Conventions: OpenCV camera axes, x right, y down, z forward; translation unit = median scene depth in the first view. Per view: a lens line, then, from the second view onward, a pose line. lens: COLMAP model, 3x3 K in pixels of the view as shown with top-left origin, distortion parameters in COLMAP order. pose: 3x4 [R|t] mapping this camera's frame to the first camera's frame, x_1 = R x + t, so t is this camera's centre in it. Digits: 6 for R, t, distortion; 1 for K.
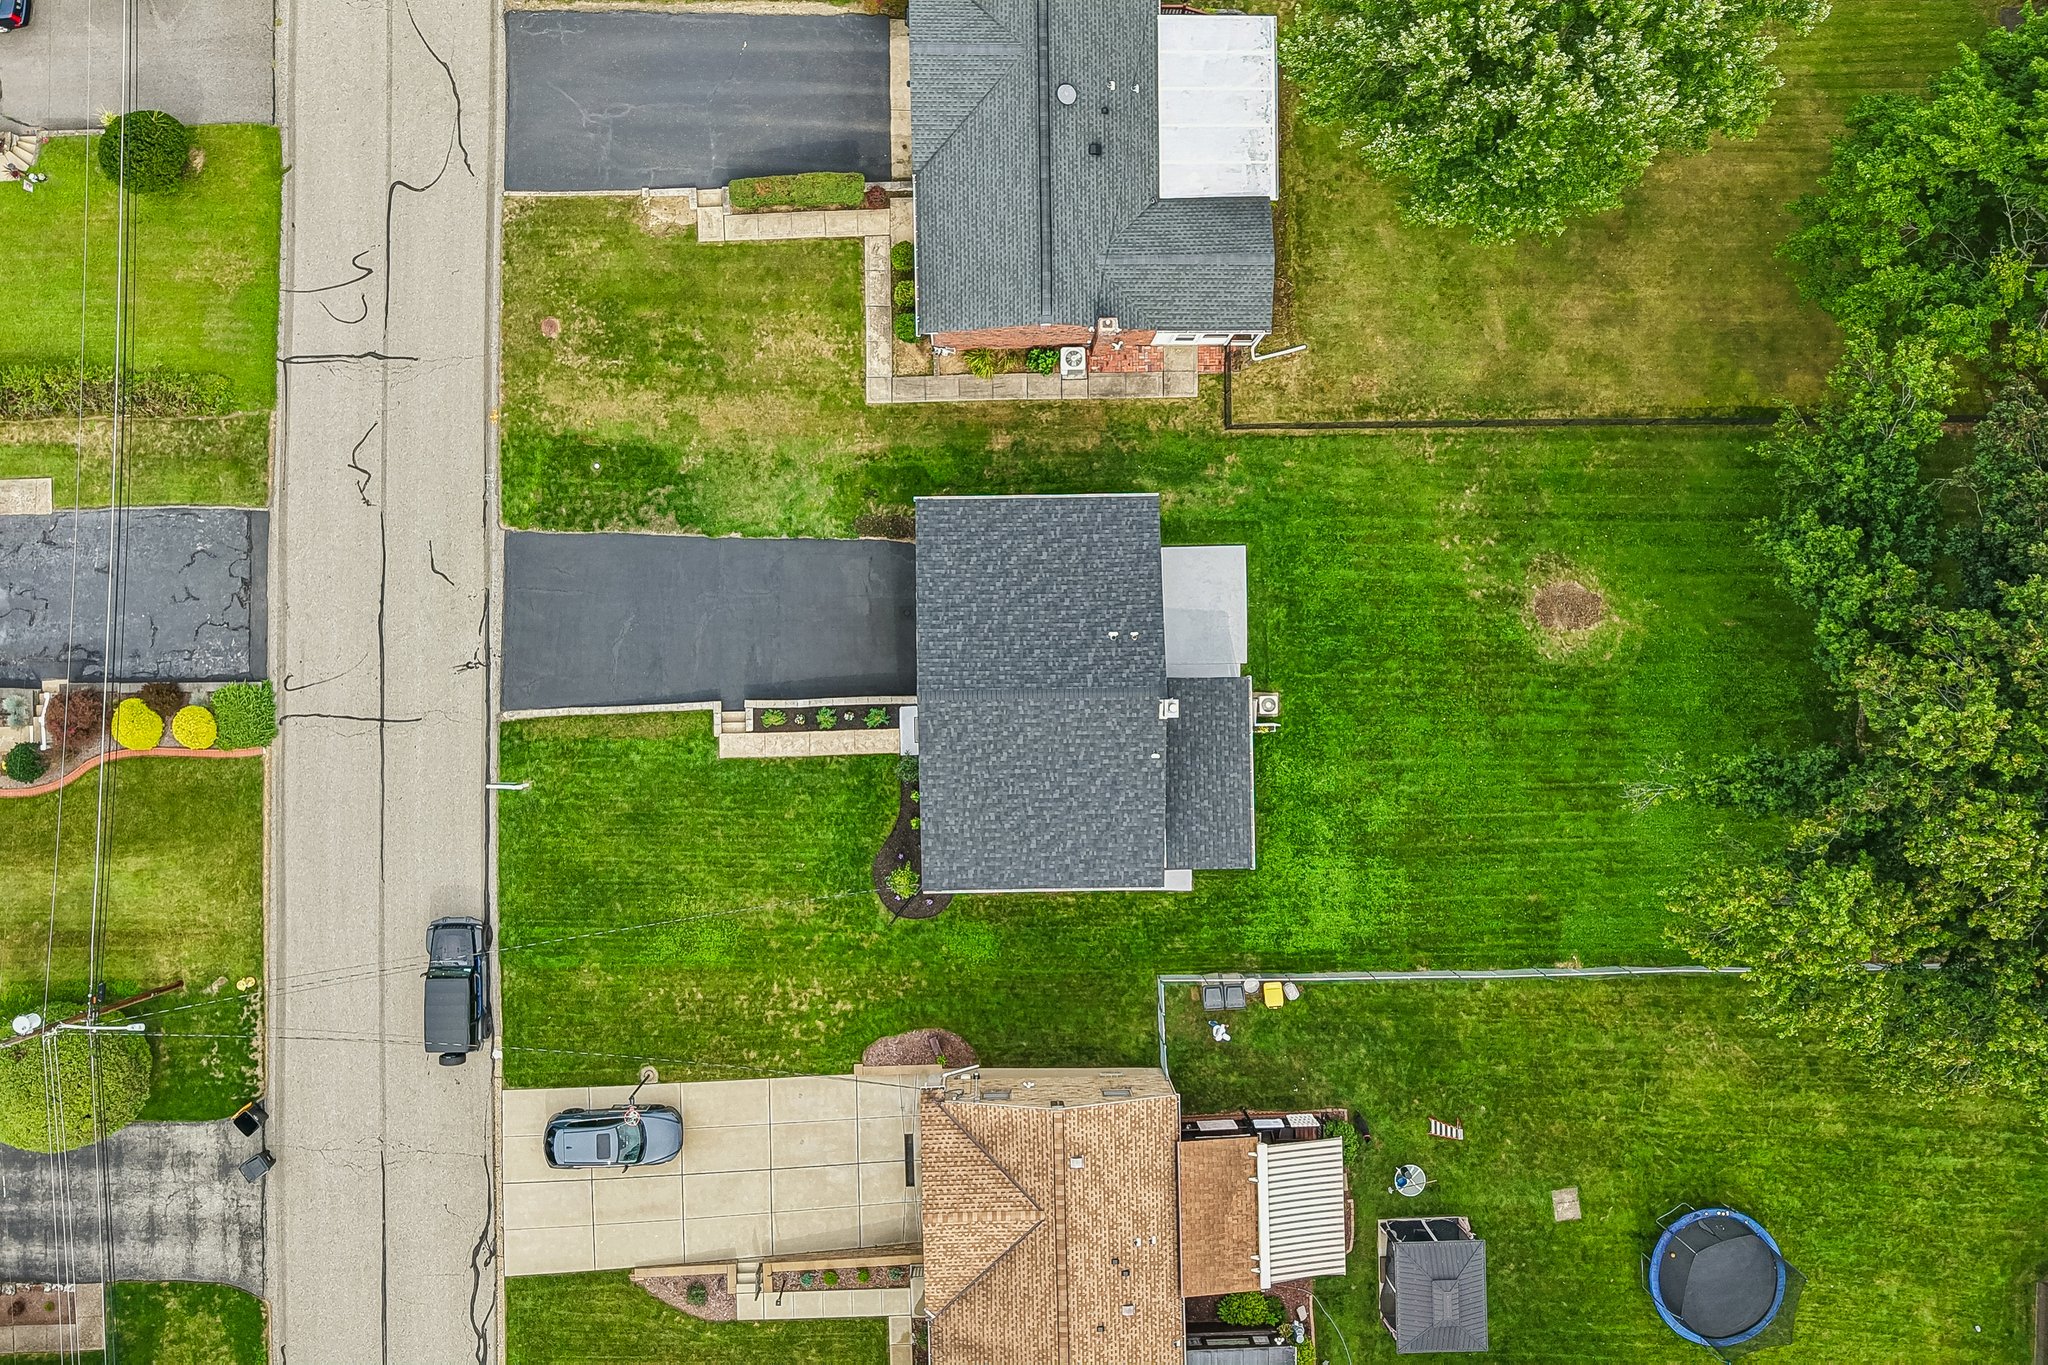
lens RADIAL K [[1612.8, 0, 1021.8], [0, 1612.8, 679.2], [0, 0, 1]] dist [0.063471, -0.102419]
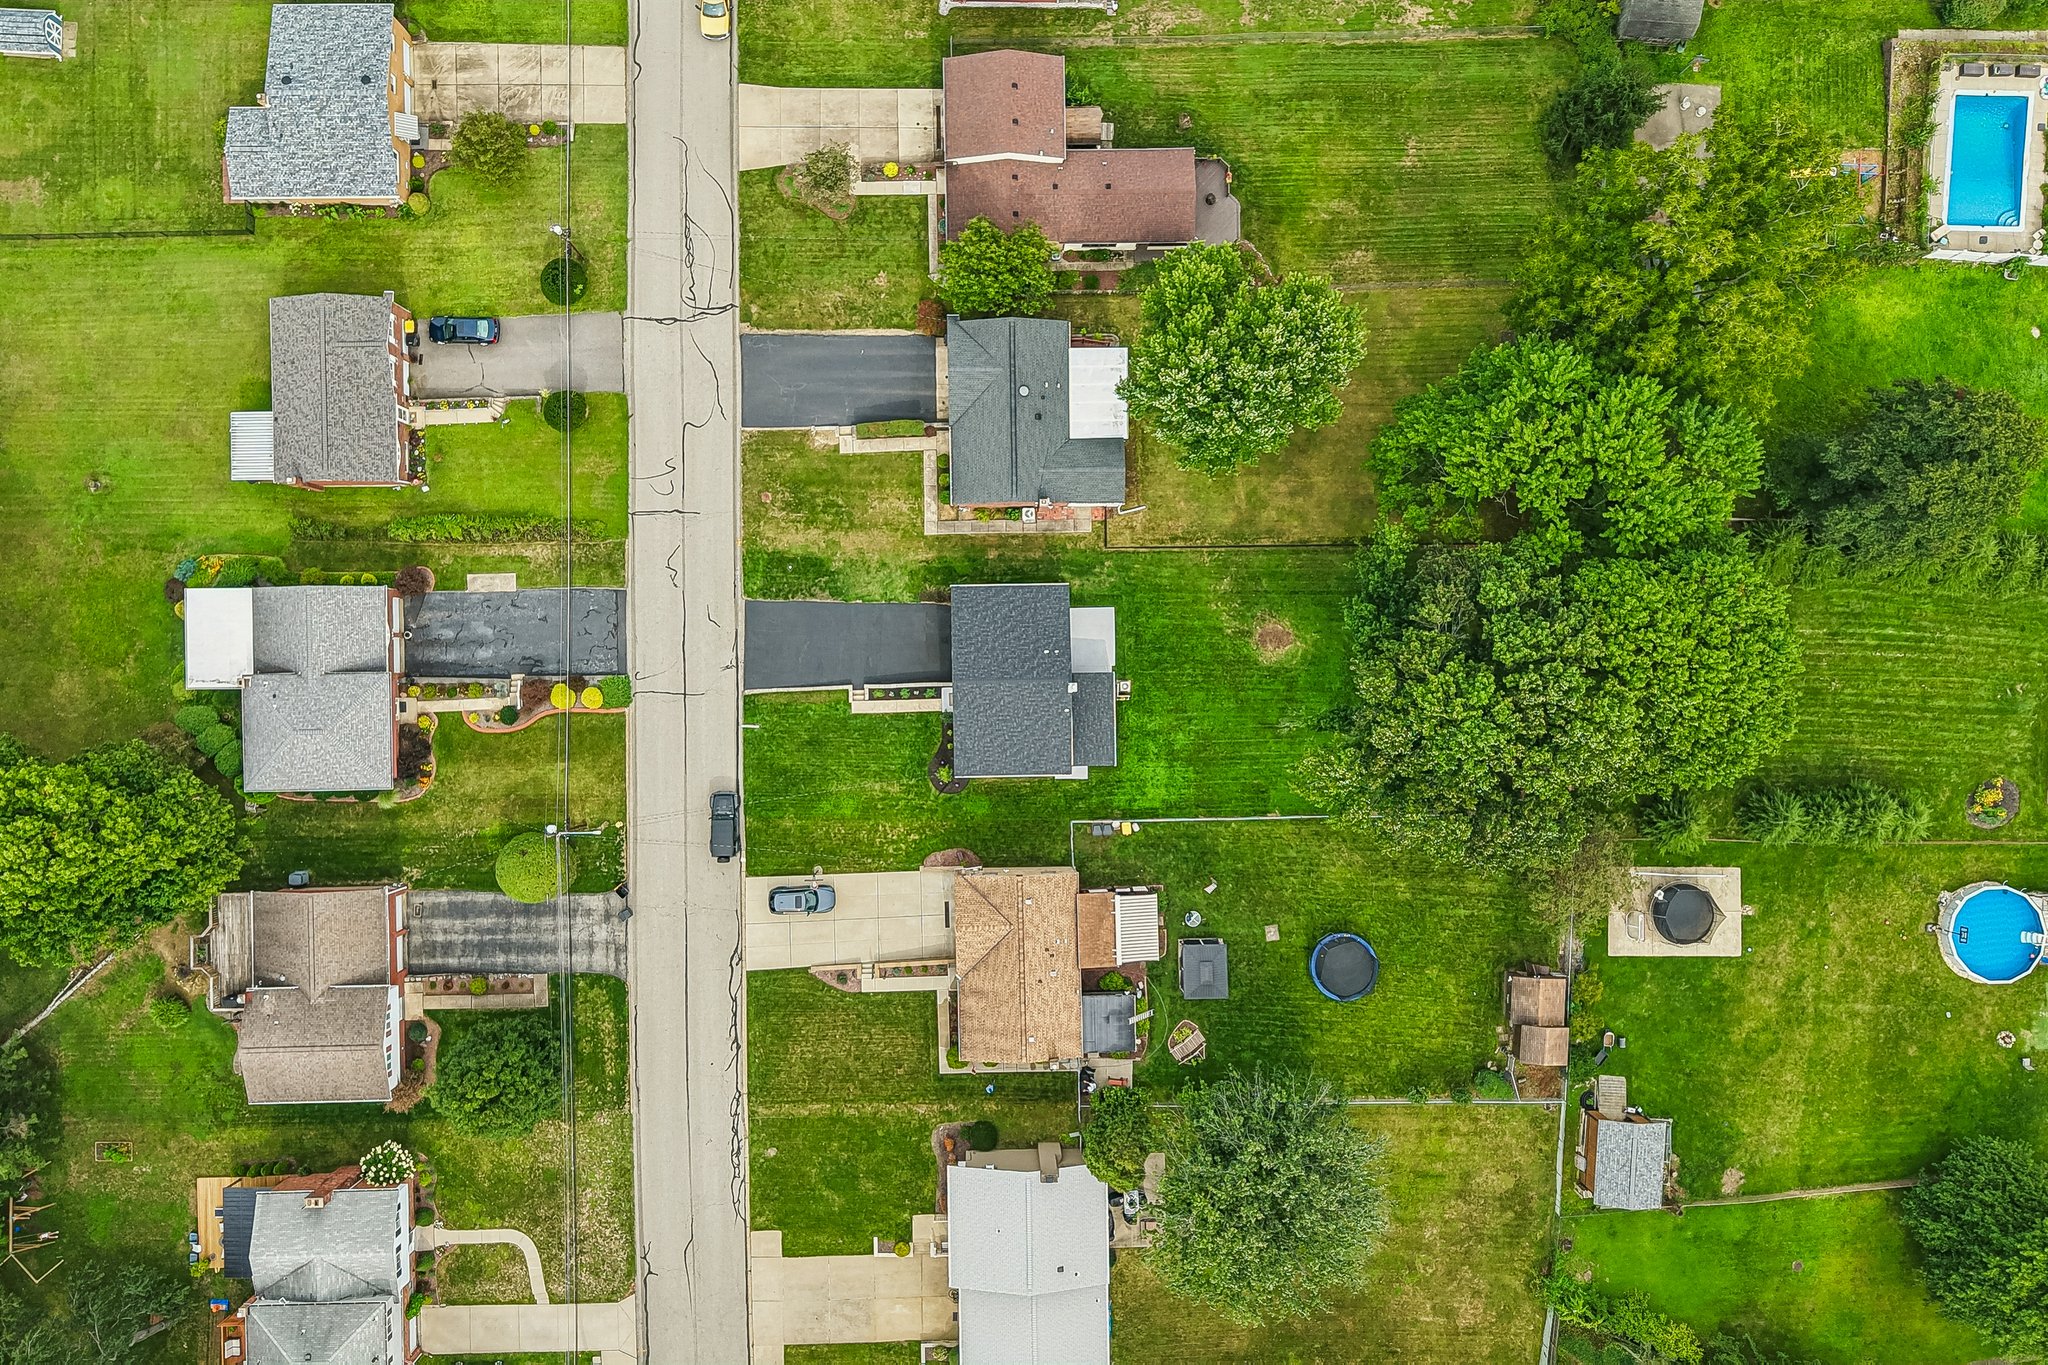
lens RADIAL K [[1612.8, 0, 1023.3], [0, 1612.8, 683.9], [0, 0, 1]] dist [0.063471, -0.102419]
pose [[0.999991, -0.000756, 0.004072, 0.017081], [0.000763, 0.999998, -0.001679, 0.016096], [-0.004071, 0.001682, 0.999990, -1.004511]]
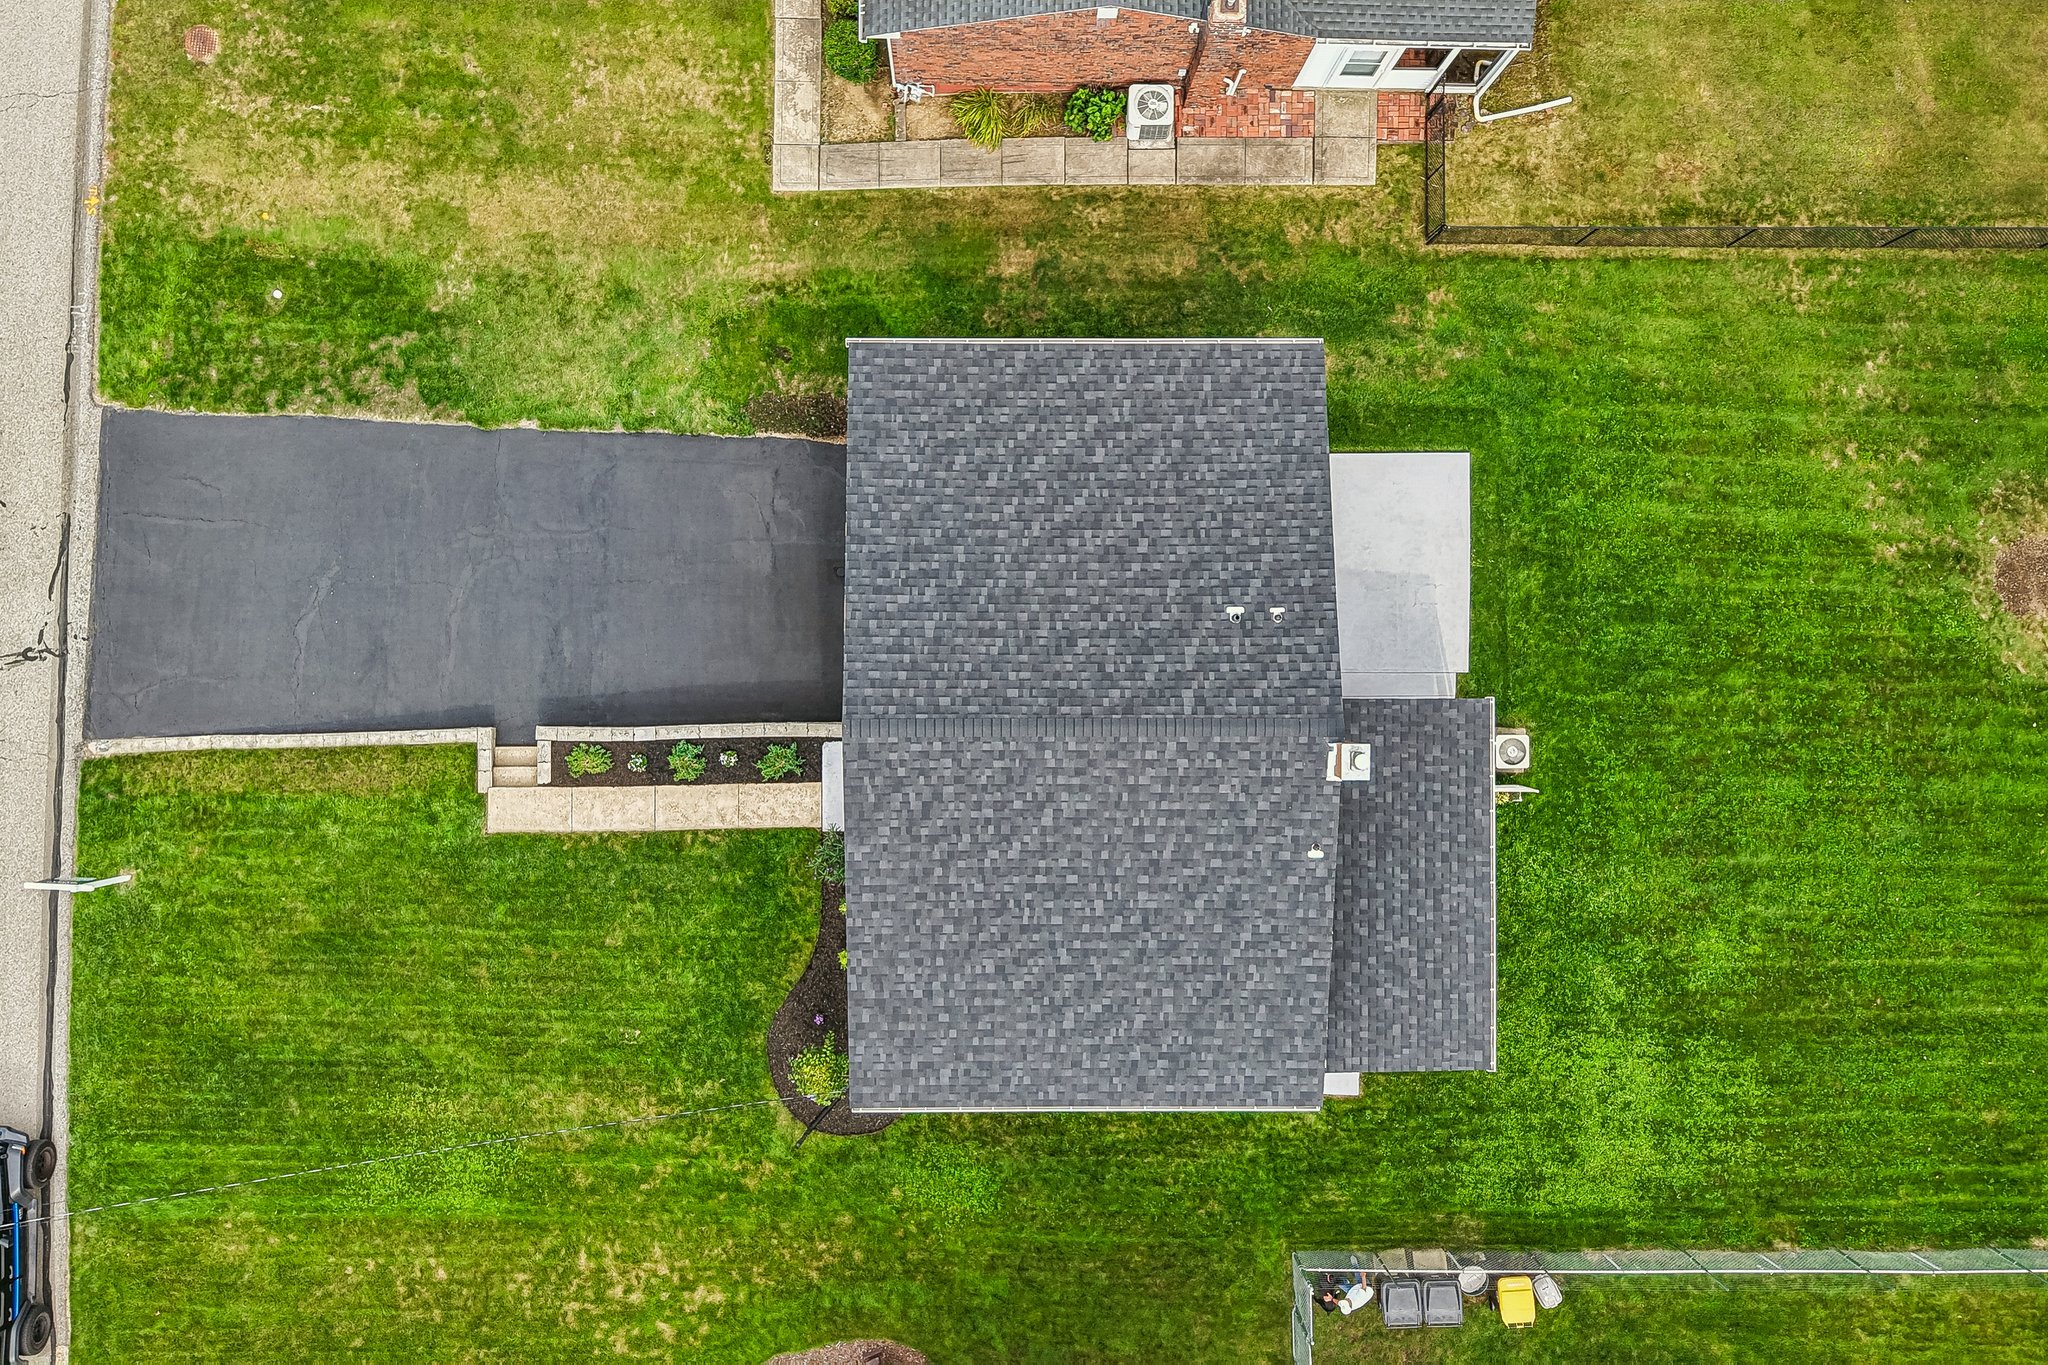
lens RADIAL K [[1612.8, 0, 1022.0], [0, 1612.8, 679.5], [0, 0, 1]] dist [0.063471, -0.102419]
pose [[0.999879, 0.015520, 0.000865, -0.009147], [-0.015517, 0.999874, -0.003392, -0.003400], [-0.000918, 0.003378, 0.999994, 0.457235]]
